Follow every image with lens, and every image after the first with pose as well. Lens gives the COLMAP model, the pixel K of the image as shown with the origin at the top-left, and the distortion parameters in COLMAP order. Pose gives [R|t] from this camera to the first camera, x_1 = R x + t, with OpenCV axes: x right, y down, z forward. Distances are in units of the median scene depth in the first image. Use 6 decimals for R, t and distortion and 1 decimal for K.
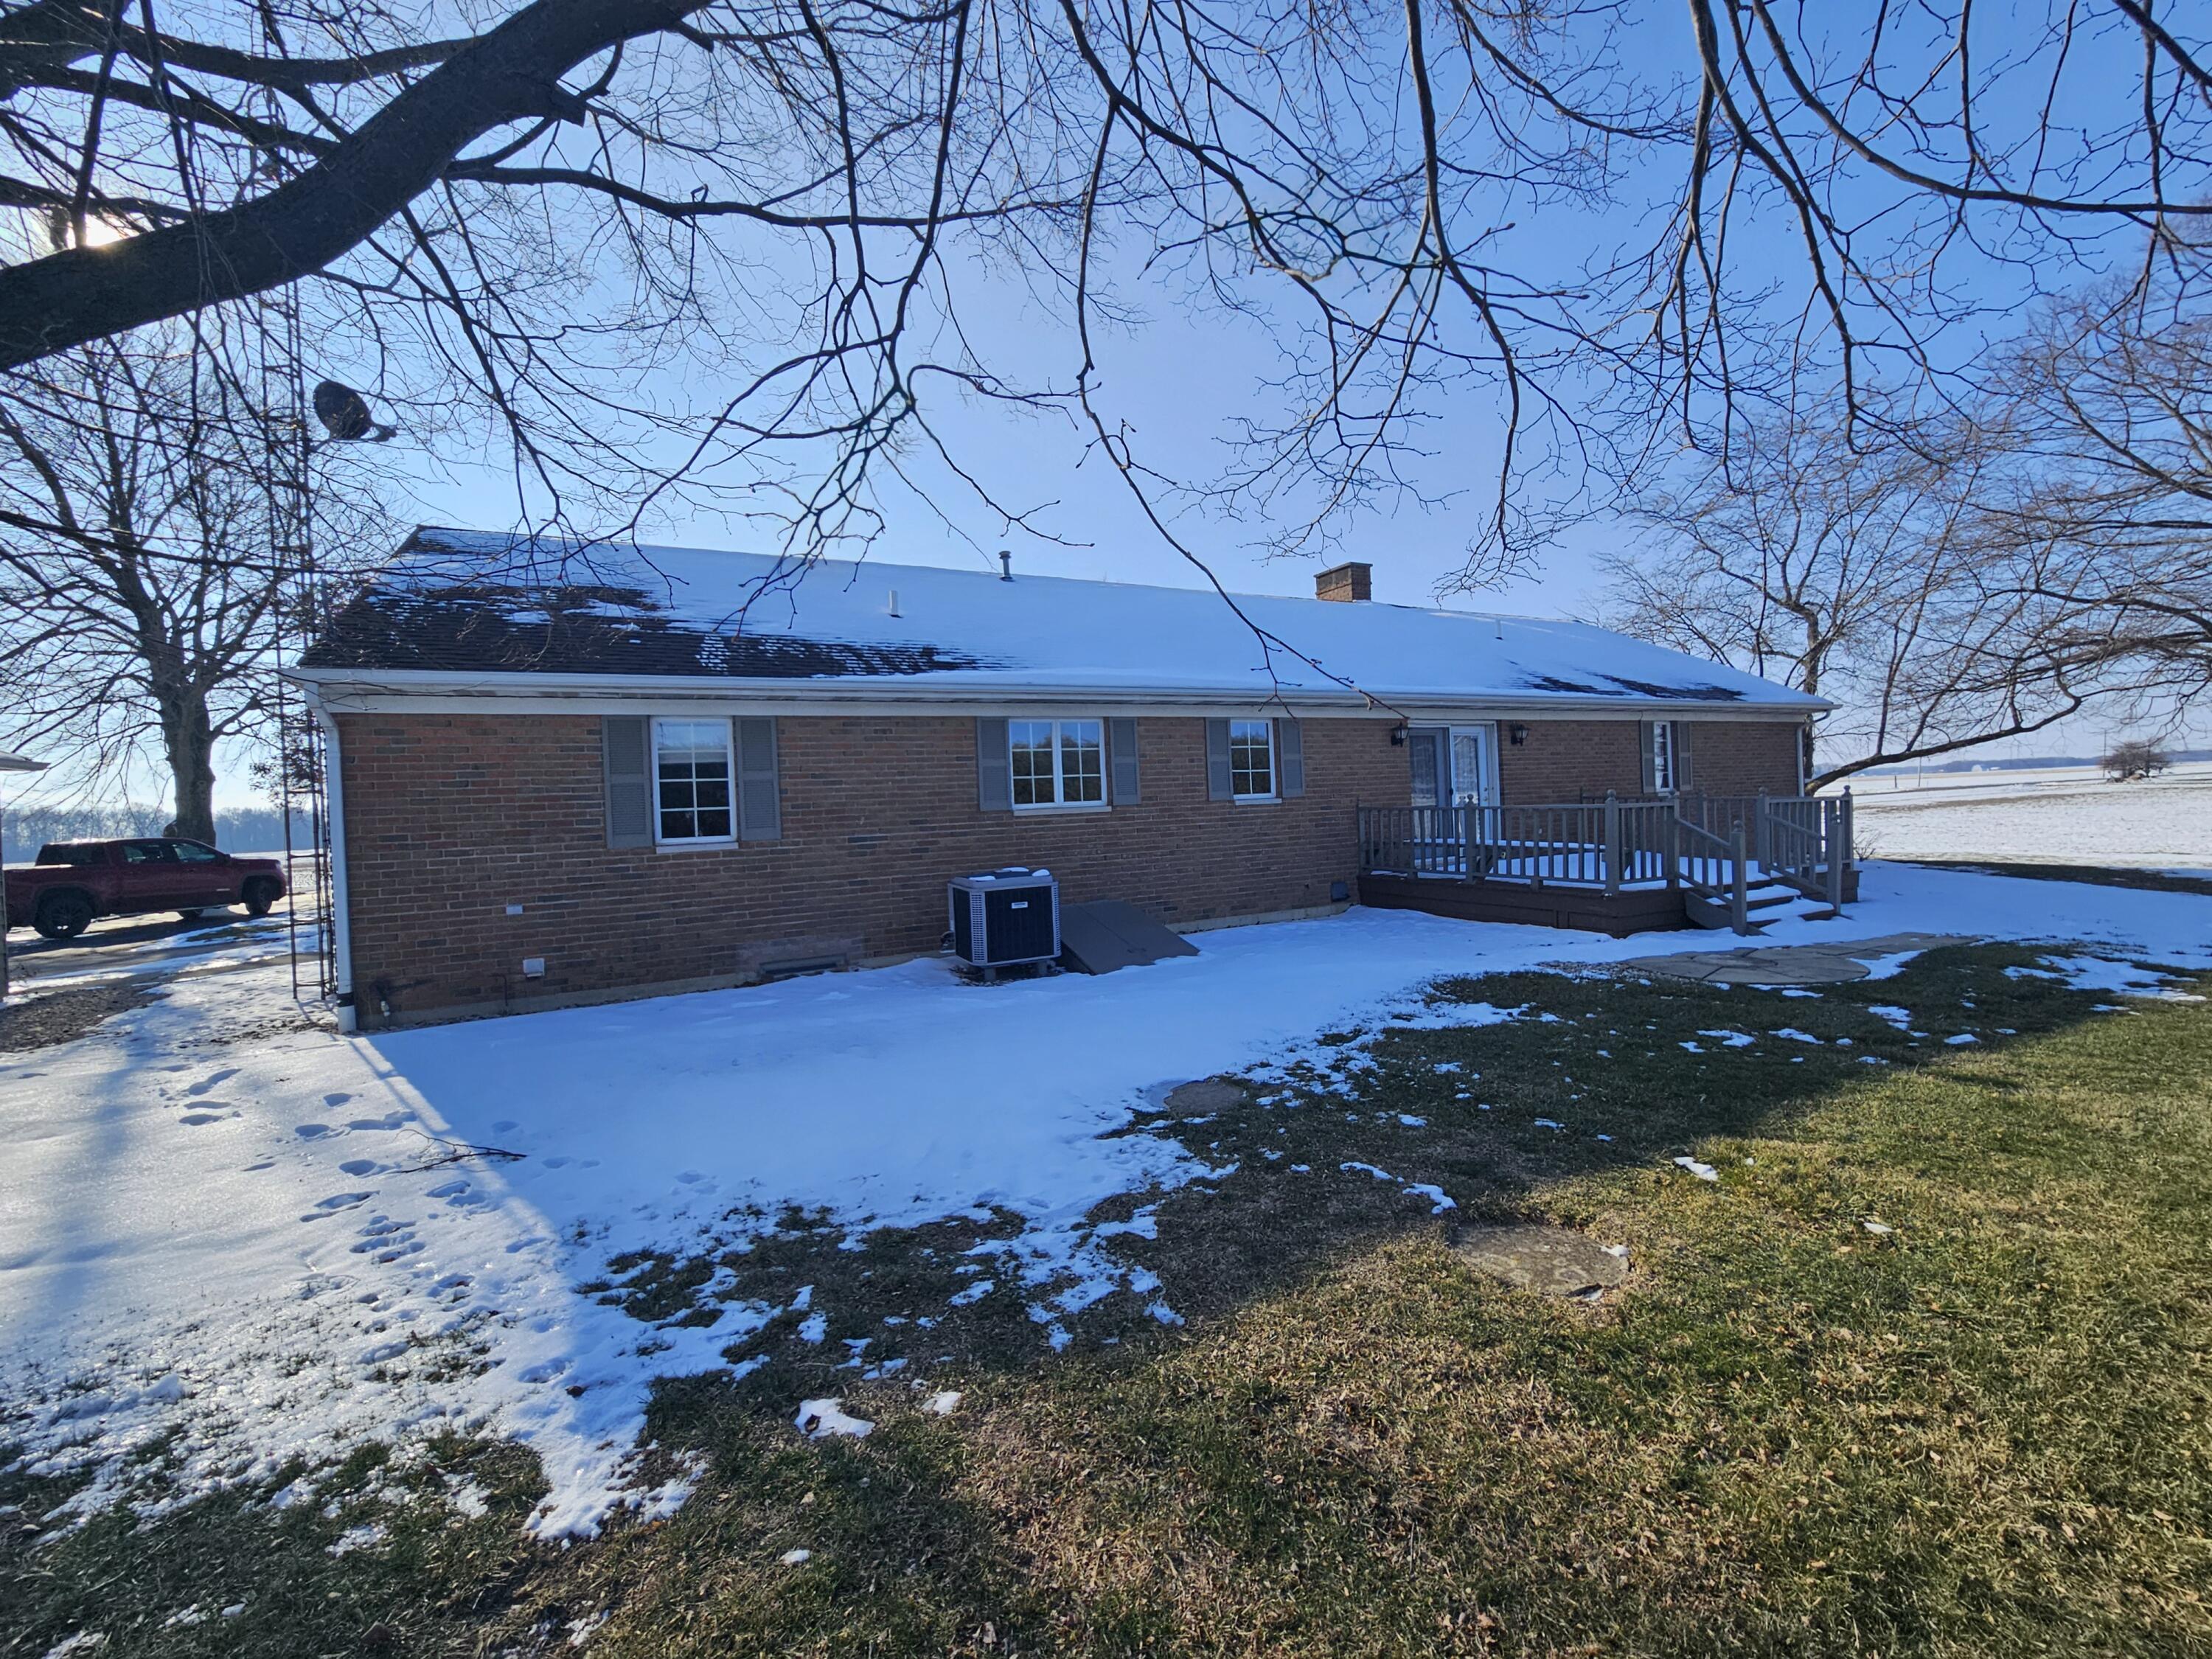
lens RADIAL K [[913.8, 0, 1111.4], [0, 913.8, 823.1], [0, 0, 1]] dist [-0.005768, 0.002771]
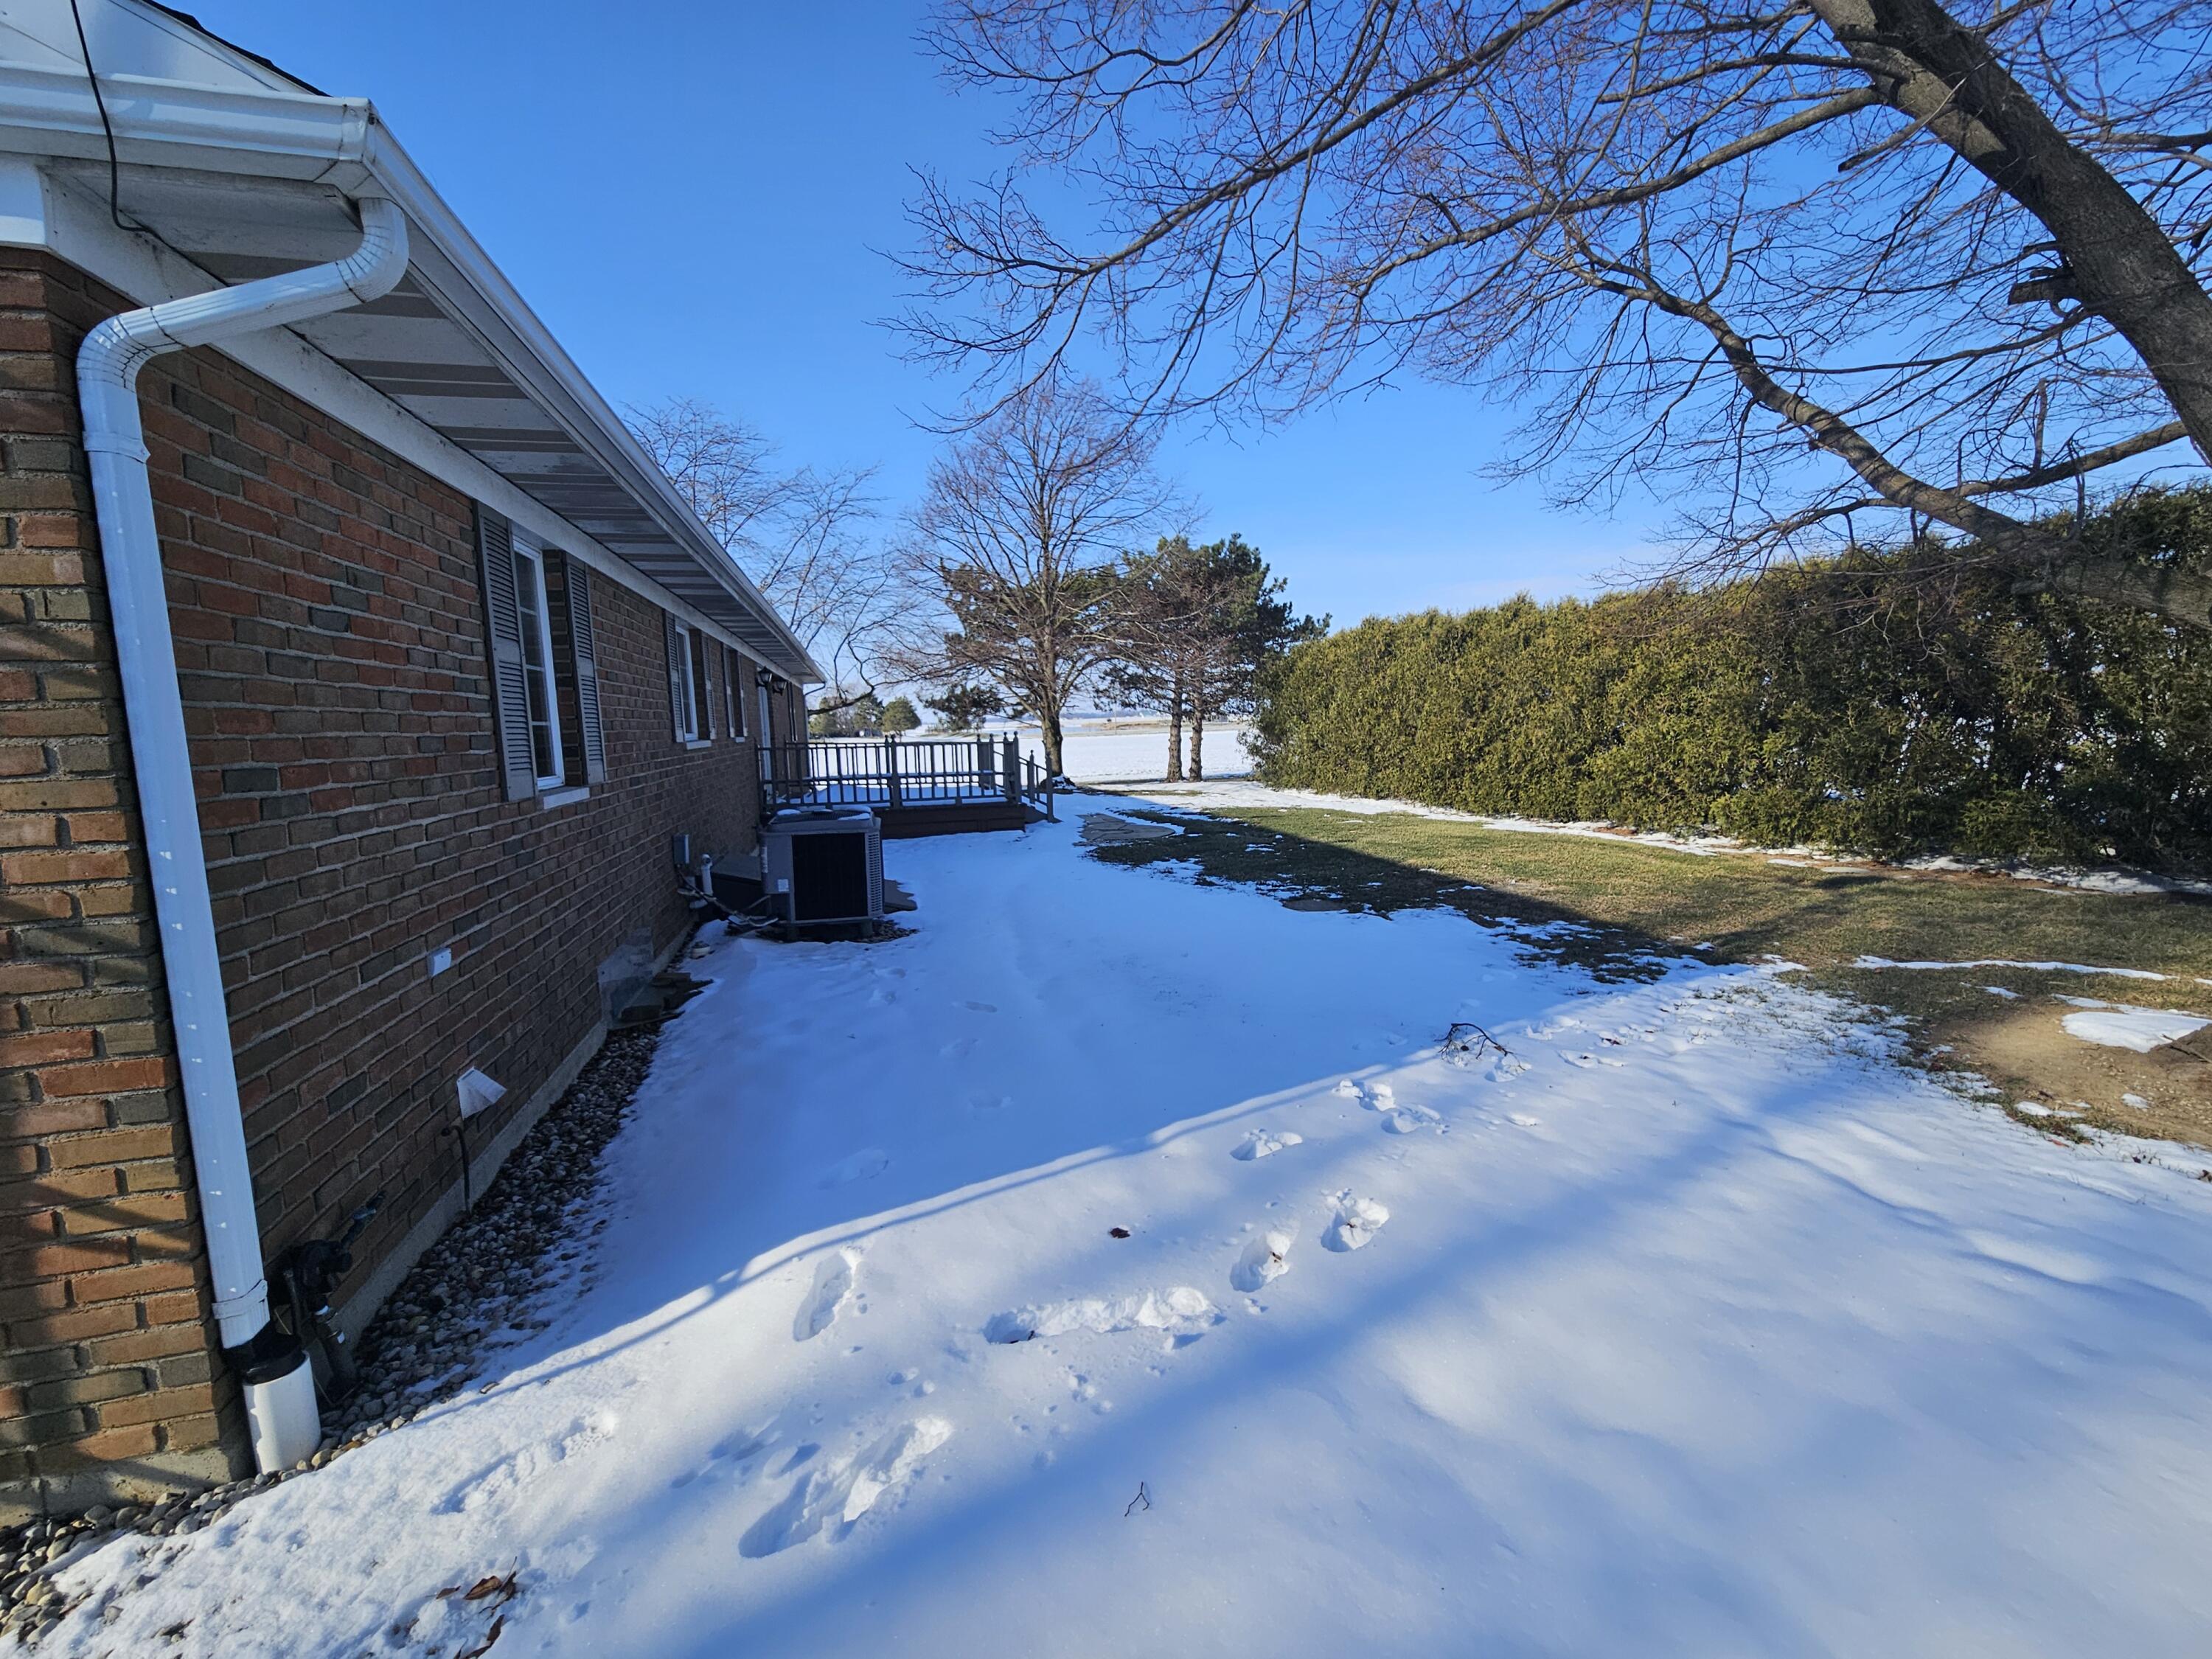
lens RADIAL K [[913.8, 0, 1111.4], [0, 913.8, 823.1], [0, 0, 1]] dist [-0.005768, 0.002771]
pose [[0.226067, -0.077718, 0.971006, -0.769375], [0.035374, 0.996810, 0.071547, 0.014577], [-0.973469, 0.018174, 0.228095, 0.495722]]
